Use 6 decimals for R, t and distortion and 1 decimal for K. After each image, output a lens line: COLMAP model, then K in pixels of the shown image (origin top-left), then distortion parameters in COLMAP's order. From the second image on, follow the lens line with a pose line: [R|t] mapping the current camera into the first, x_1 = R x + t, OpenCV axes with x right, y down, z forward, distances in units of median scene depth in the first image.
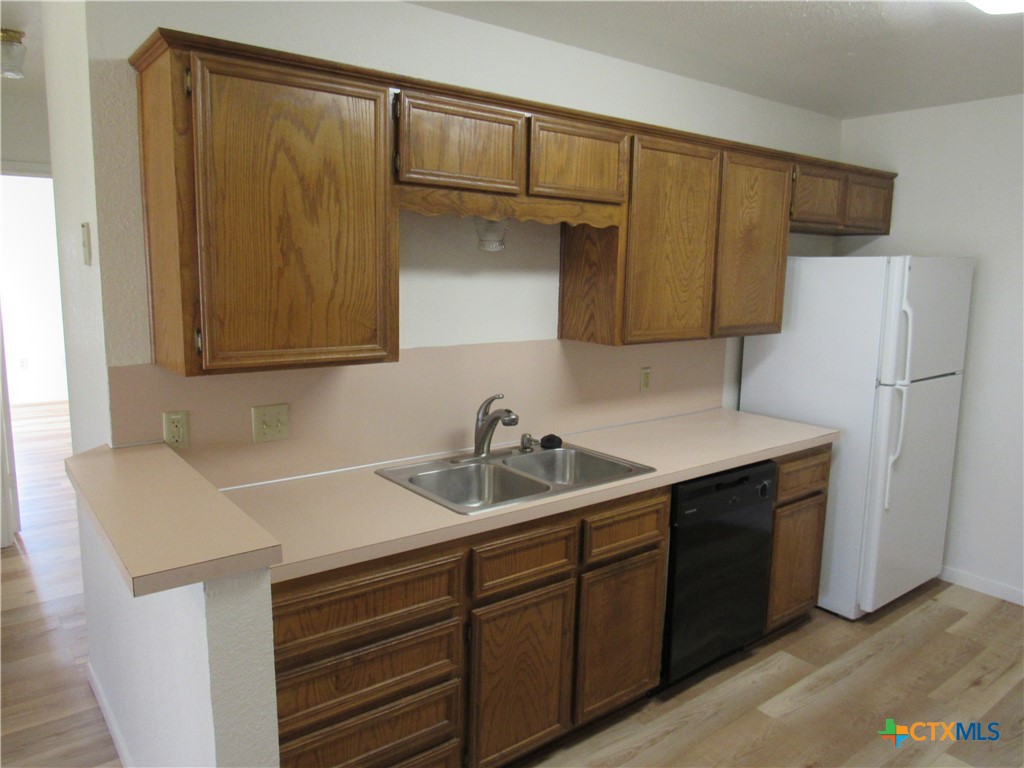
lens RADIAL K [[725.4, 0, 517.6], [0, 725.4, 381.8], [0, 0, 1]] dist [-0.029786, 0.001128]
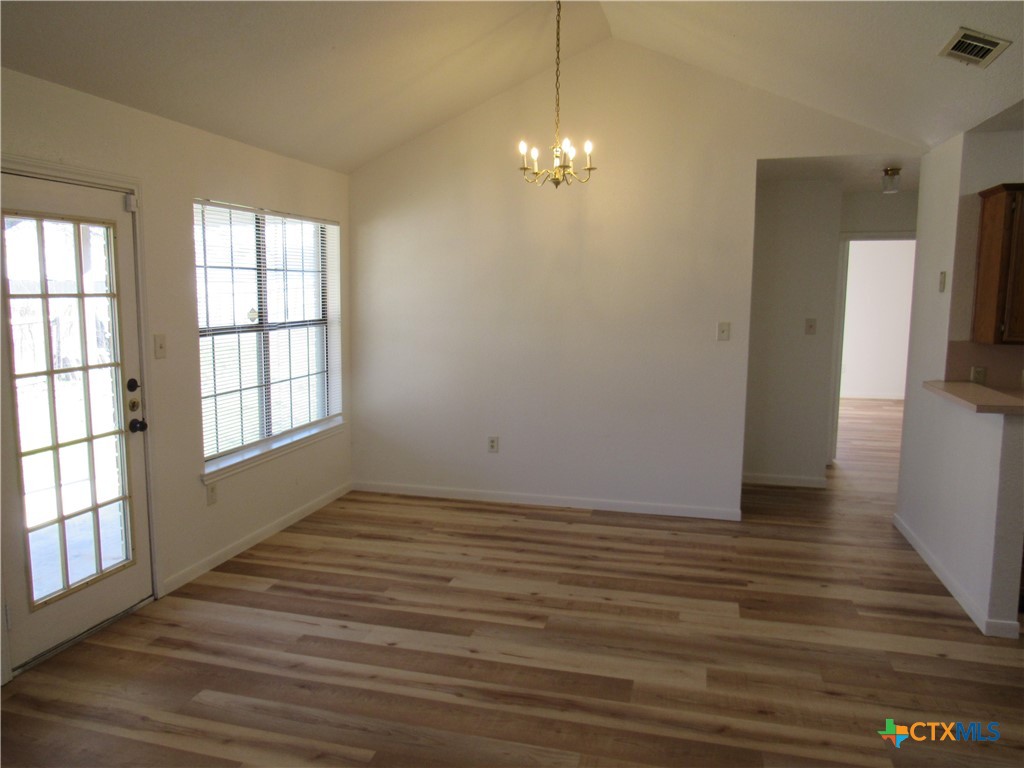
lens RADIAL K [[725.4, 0, 512.3], [0, 725.4, 381.1], [0, 0, 1]] dist [-0.029786, 0.001128]
pose [[0.593266, 0.084828, -0.800525, 0.360260], [-0.120452, 0.992592, 0.015914, 0.220576], [0.795944, 0.086984, 0.599088, -1.268477]]
